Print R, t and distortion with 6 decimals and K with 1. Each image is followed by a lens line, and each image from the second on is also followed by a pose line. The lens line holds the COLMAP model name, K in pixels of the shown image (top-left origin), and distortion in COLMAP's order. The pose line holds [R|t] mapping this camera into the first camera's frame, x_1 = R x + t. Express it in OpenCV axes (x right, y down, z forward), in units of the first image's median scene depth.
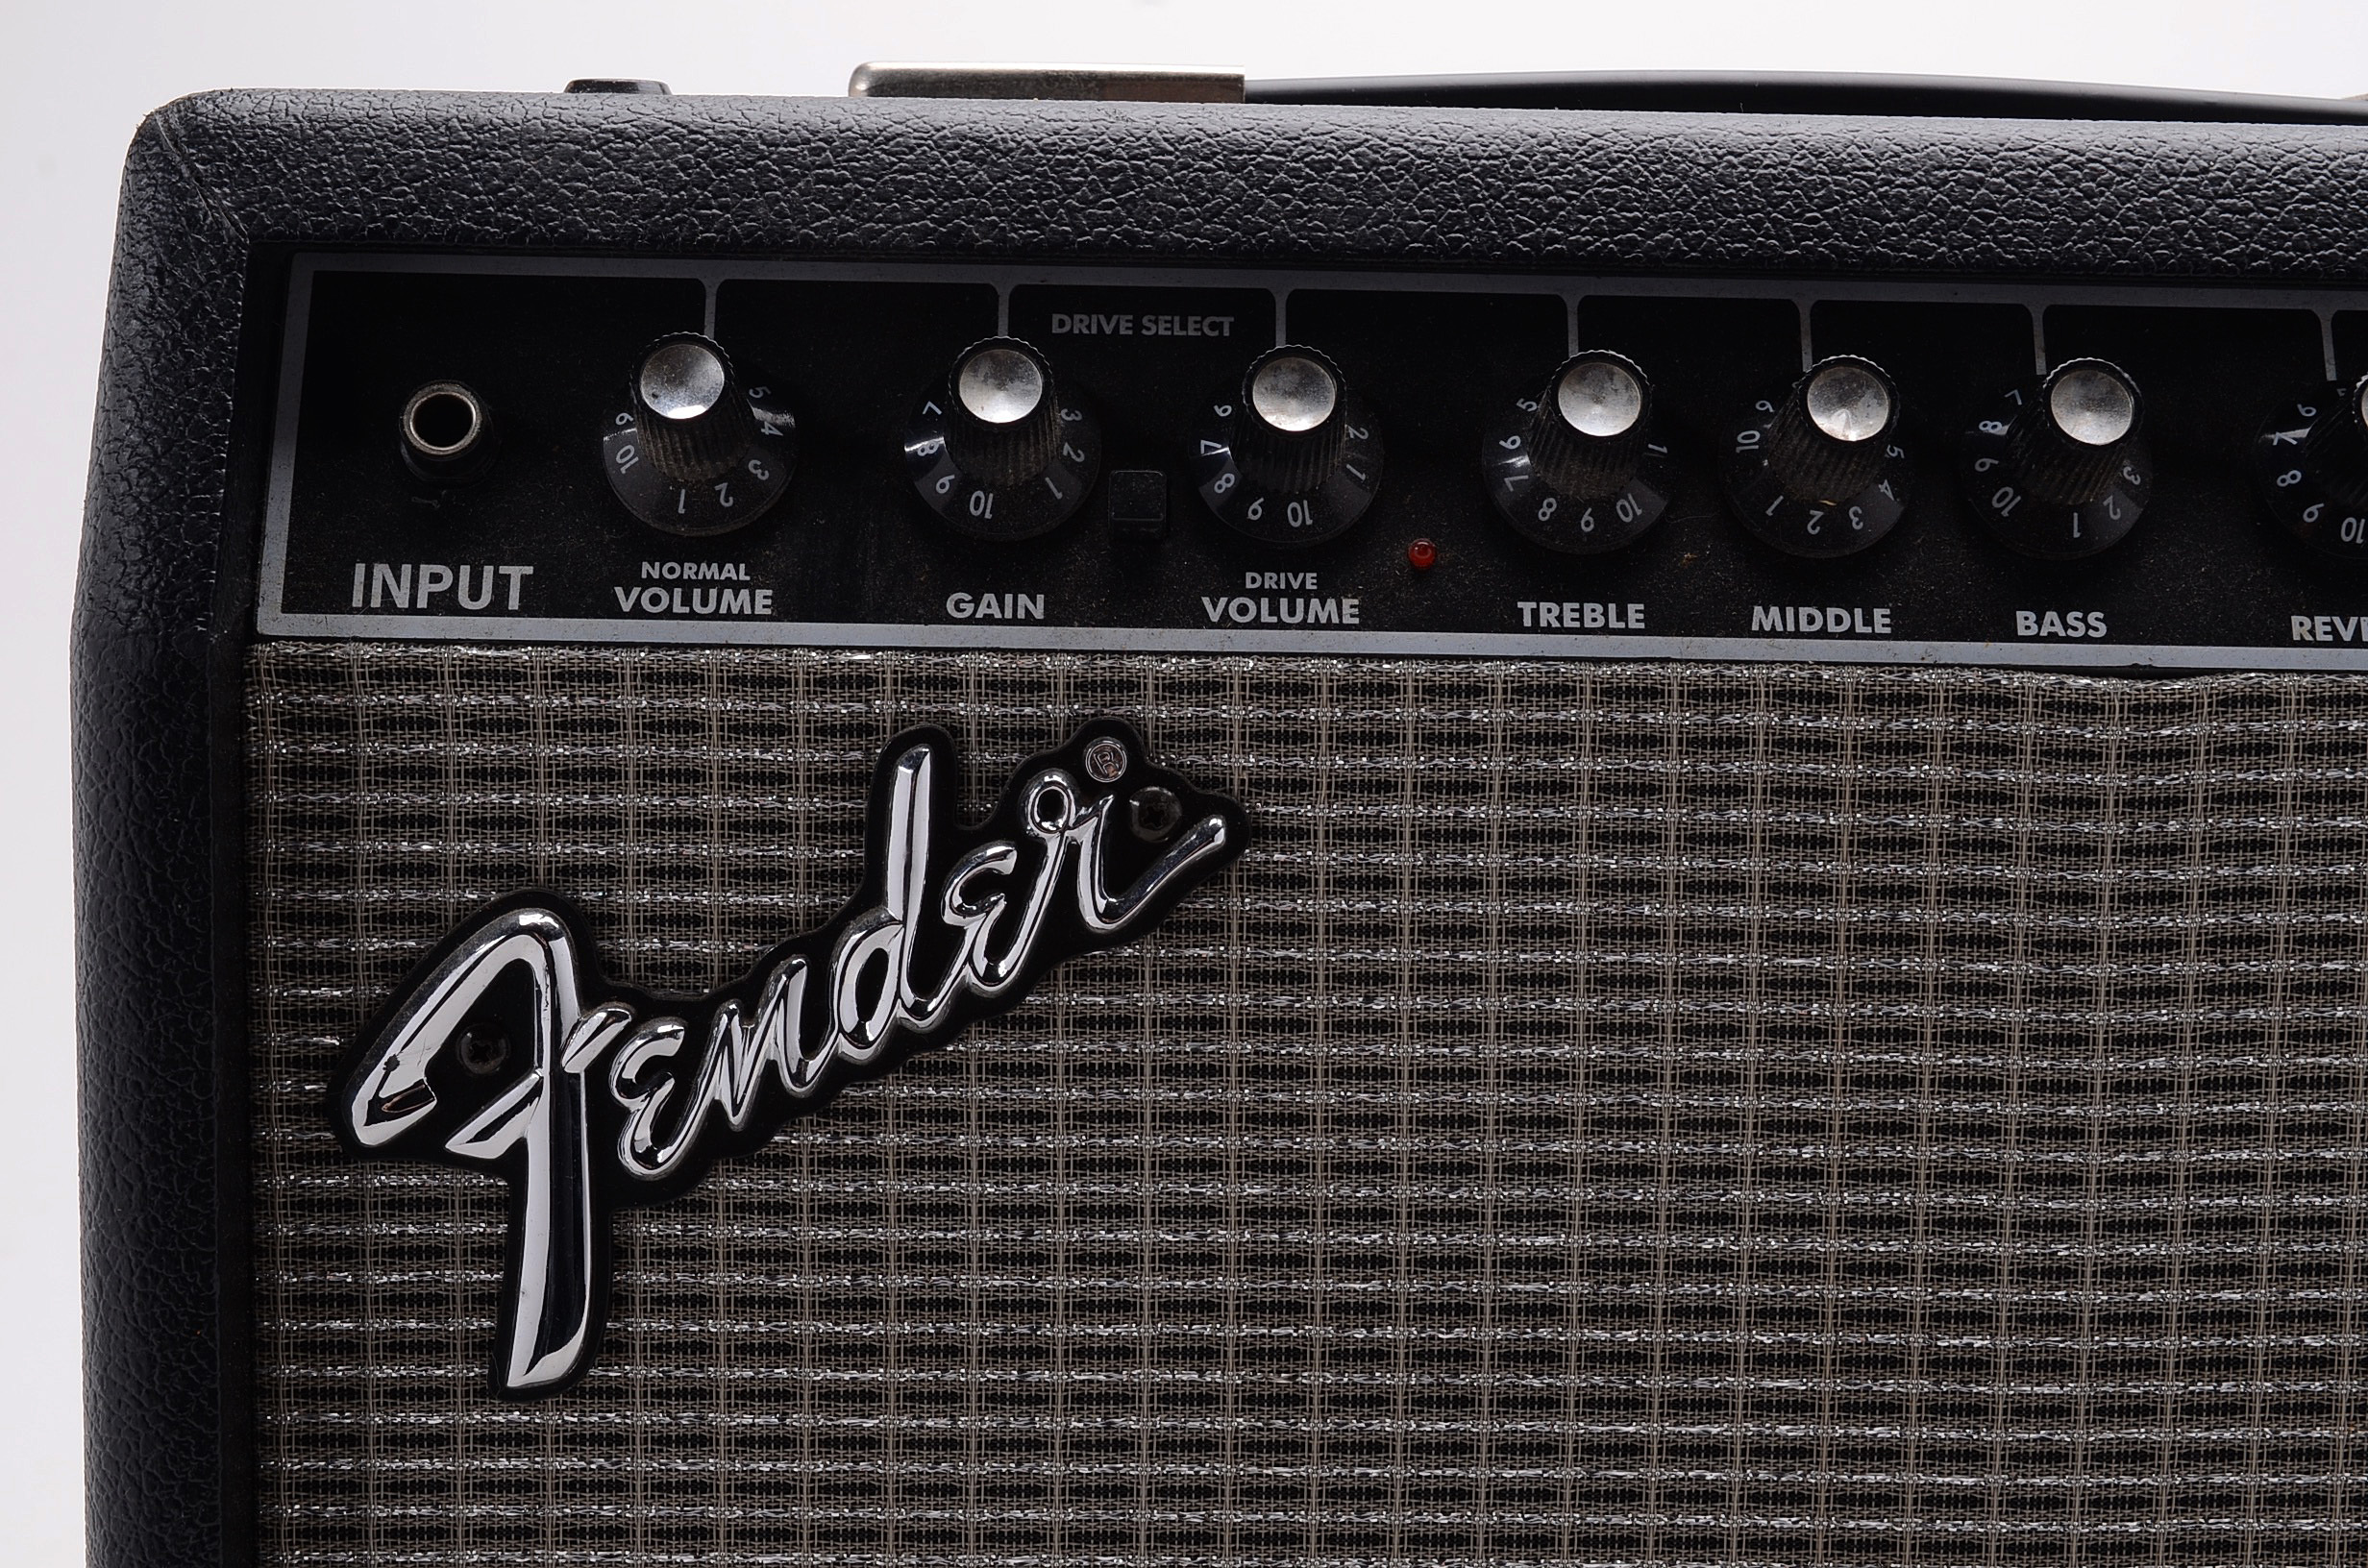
lens RADIAL K [[3194.1, 0, 1181.9], [0, 3194.1, 508.2], [0, 0, 1]] dist [0.009421, -0.031168]
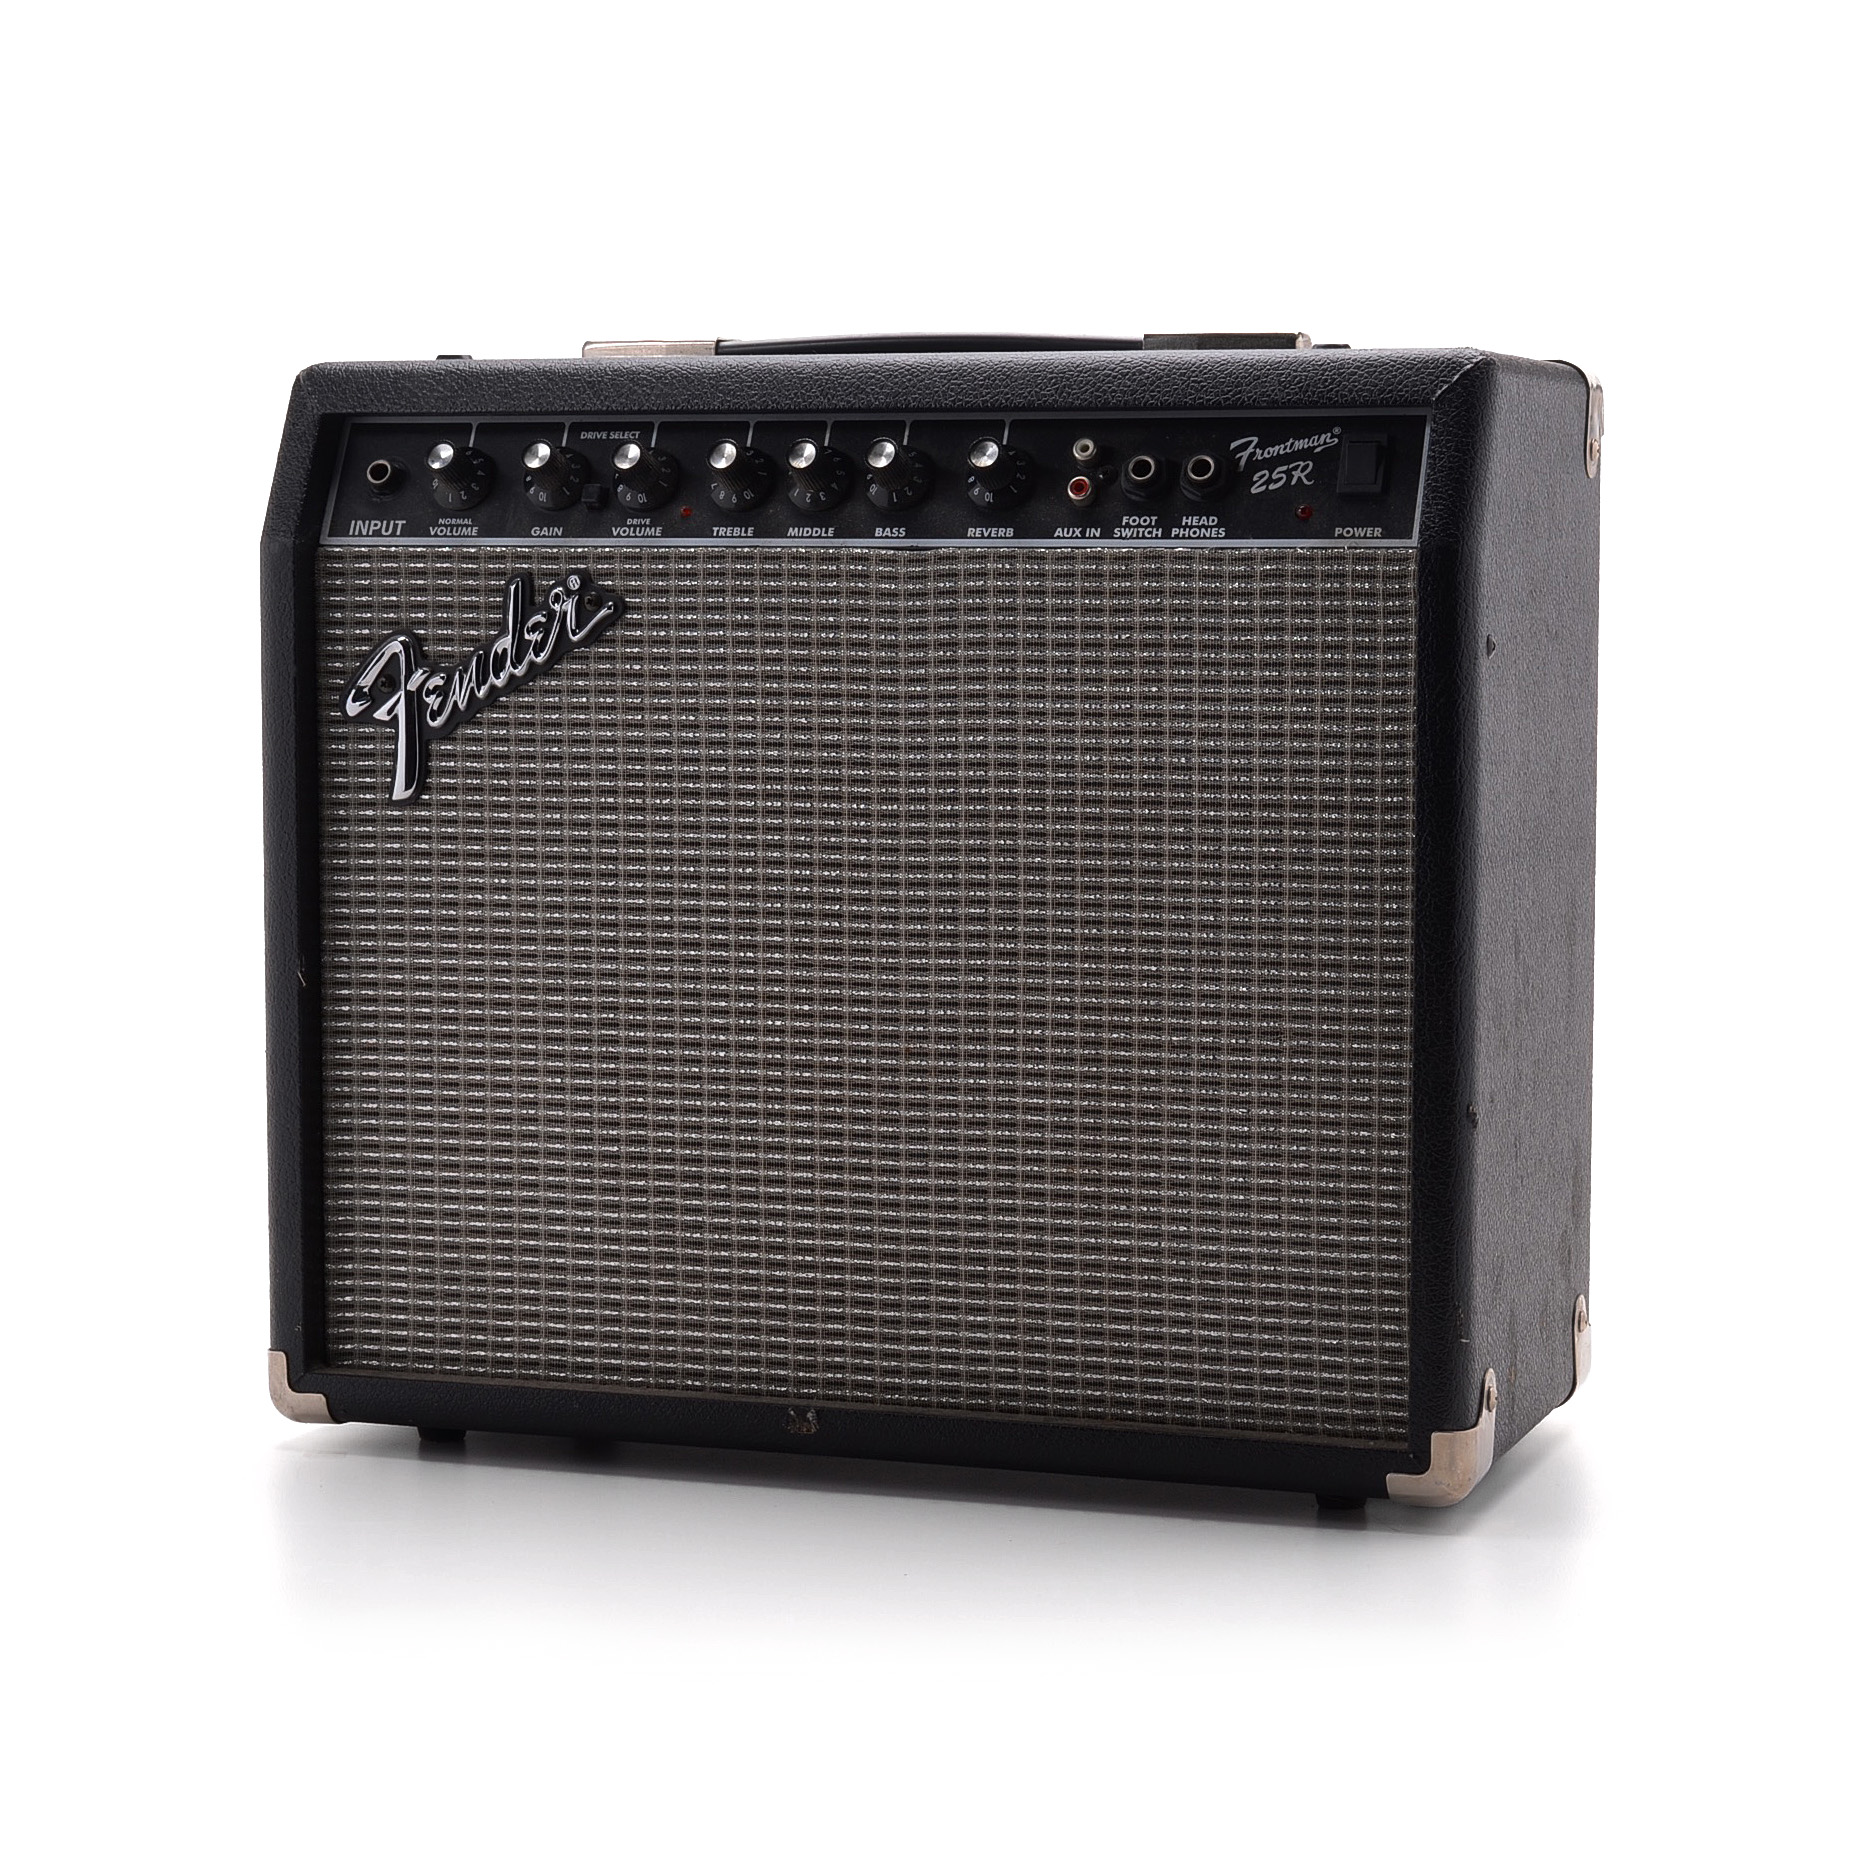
lens RADIAL K [[4577.5, 0, 938.0], [0, 4577.5, 938.0], [0, 0, 1]] dist [-0.027909, 0.150889]
pose [[0.934812, 0.015585, -0.354800, 1.746053], [-0.019639, 0.999777, -0.007827, 0.423375], [0.354599, 0.014284, 0.934909, -2.742223]]
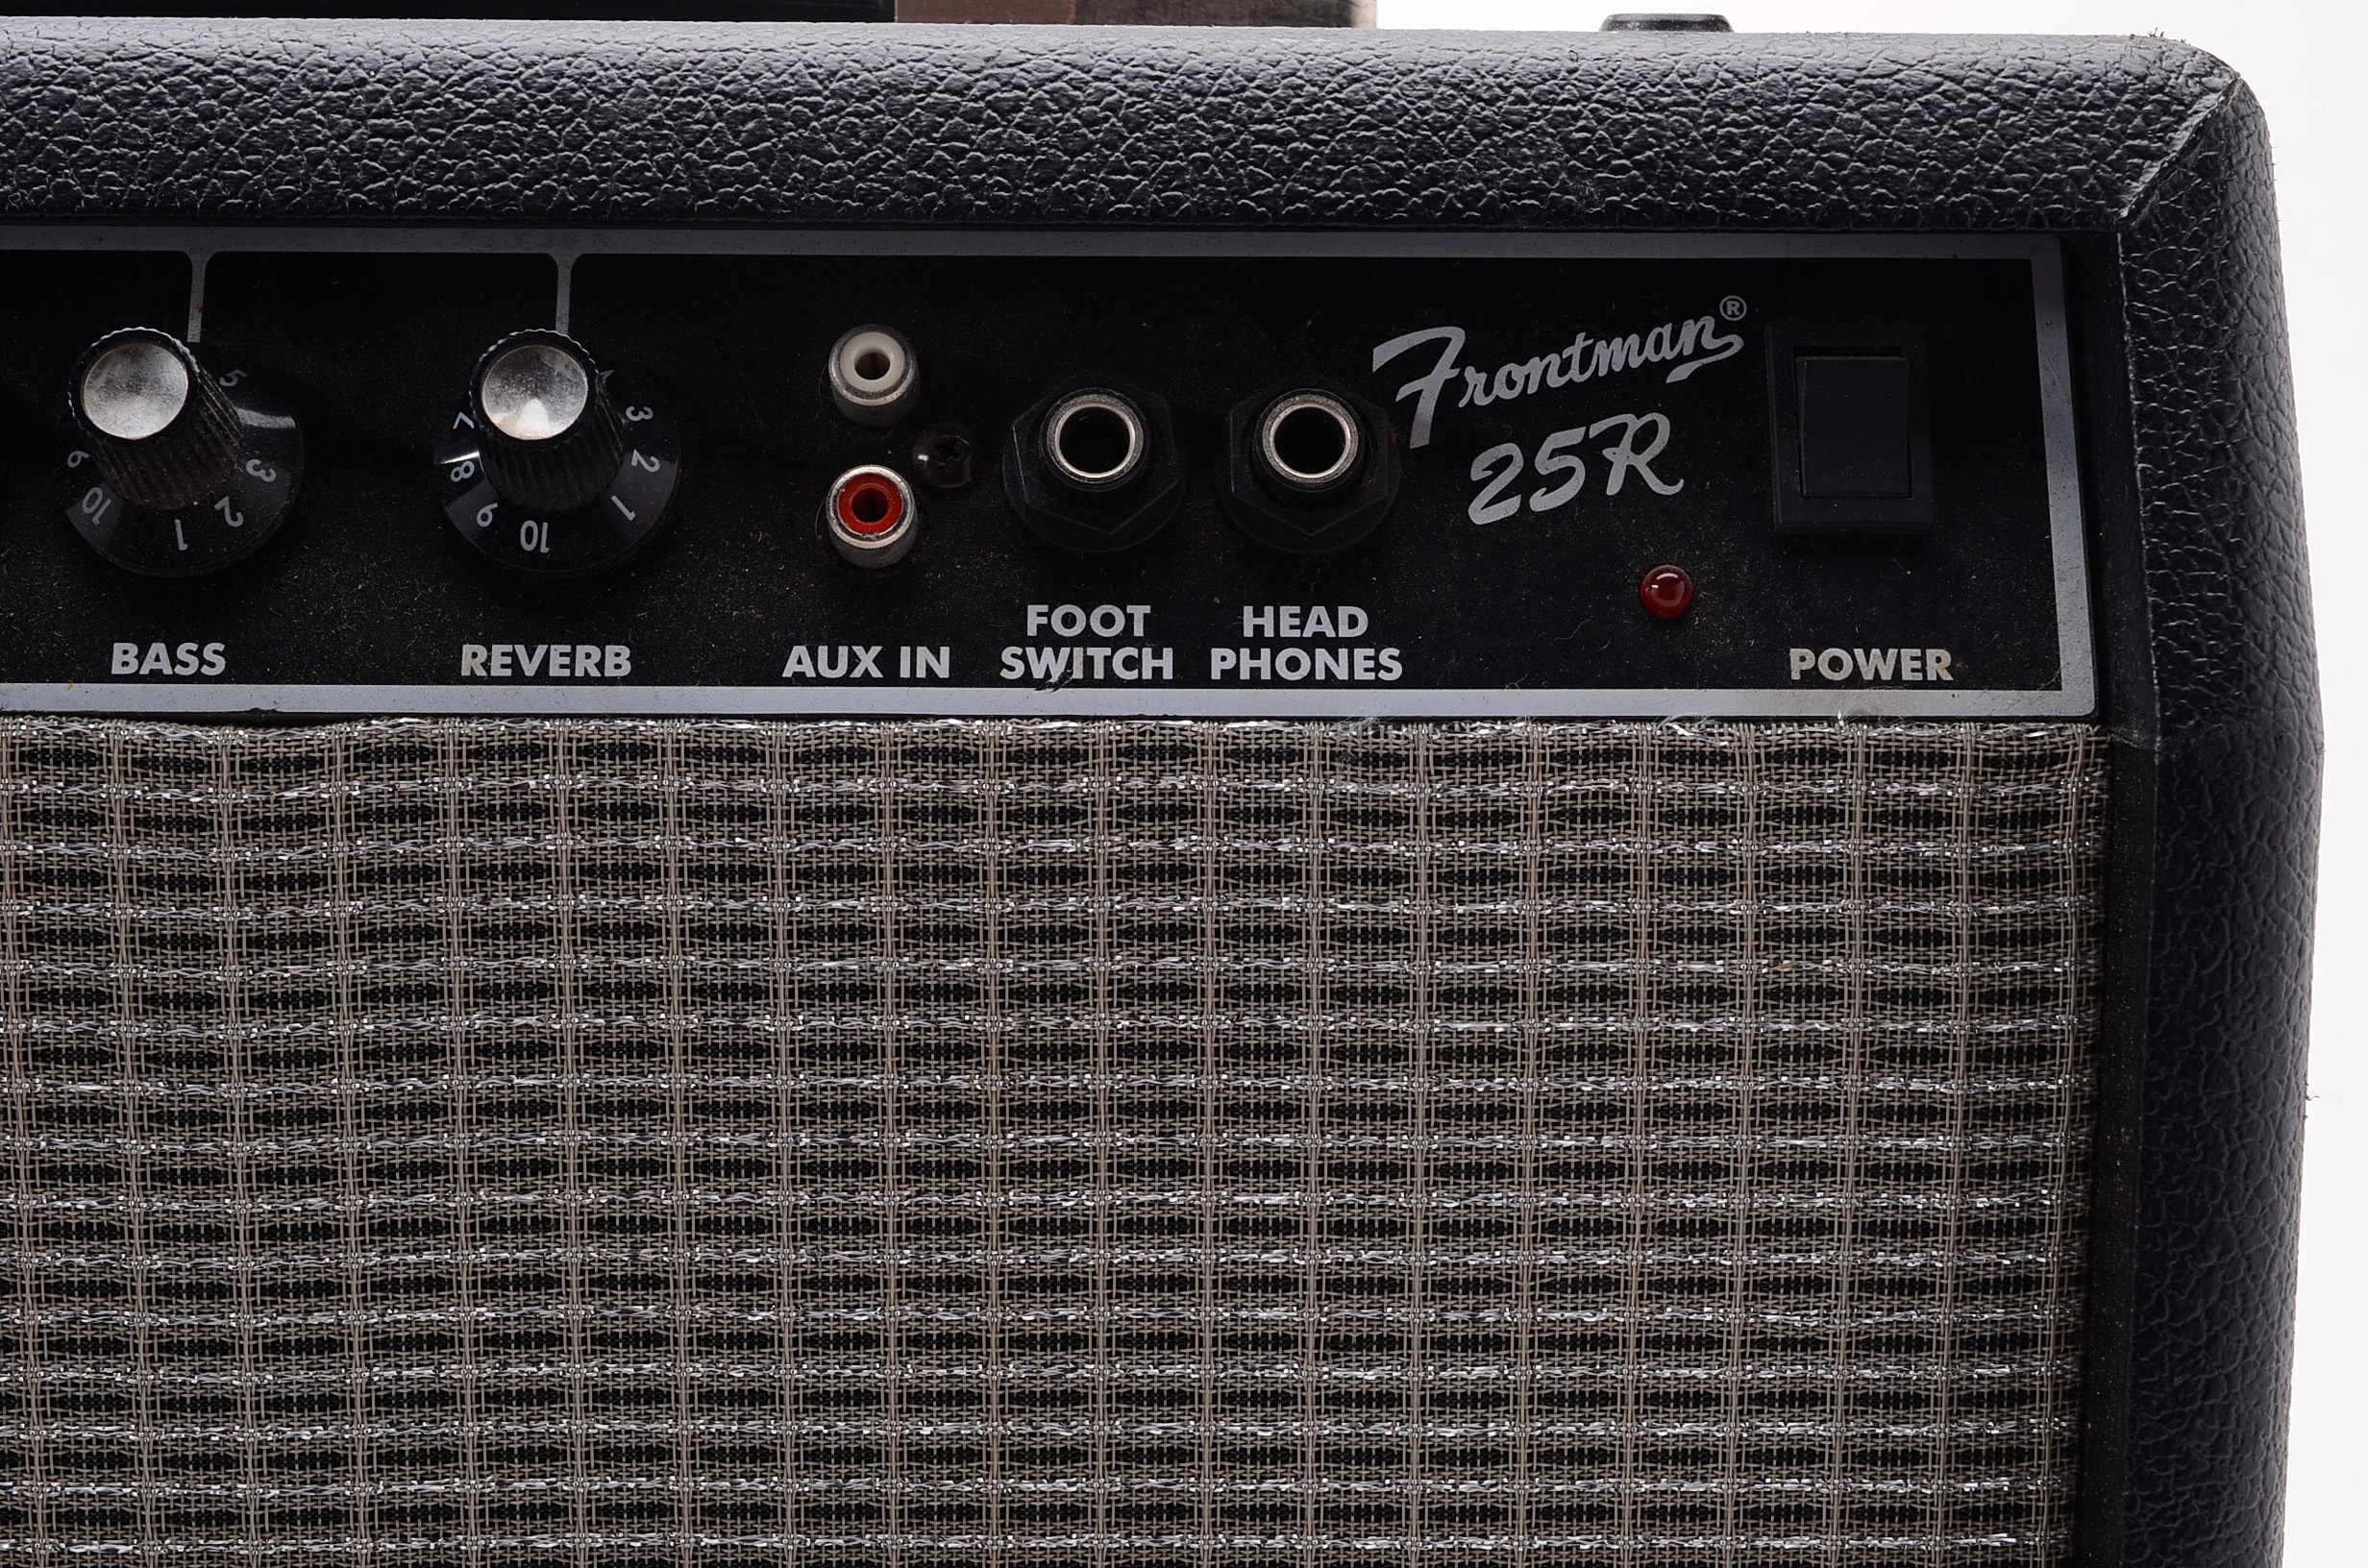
lens RADIAL K [[3946.9, 0, 1184.0], [0, 3946.9, 784.0], [0, 0, 1]] dist [0.006173, -0.145314]
pose [[0.999915, -0.011852, 0.005508, 0.520938], [0.011489, 0.998017, 0.061882, 0.009387], [-0.006231, -0.061814, 0.998068, 0.015249]]
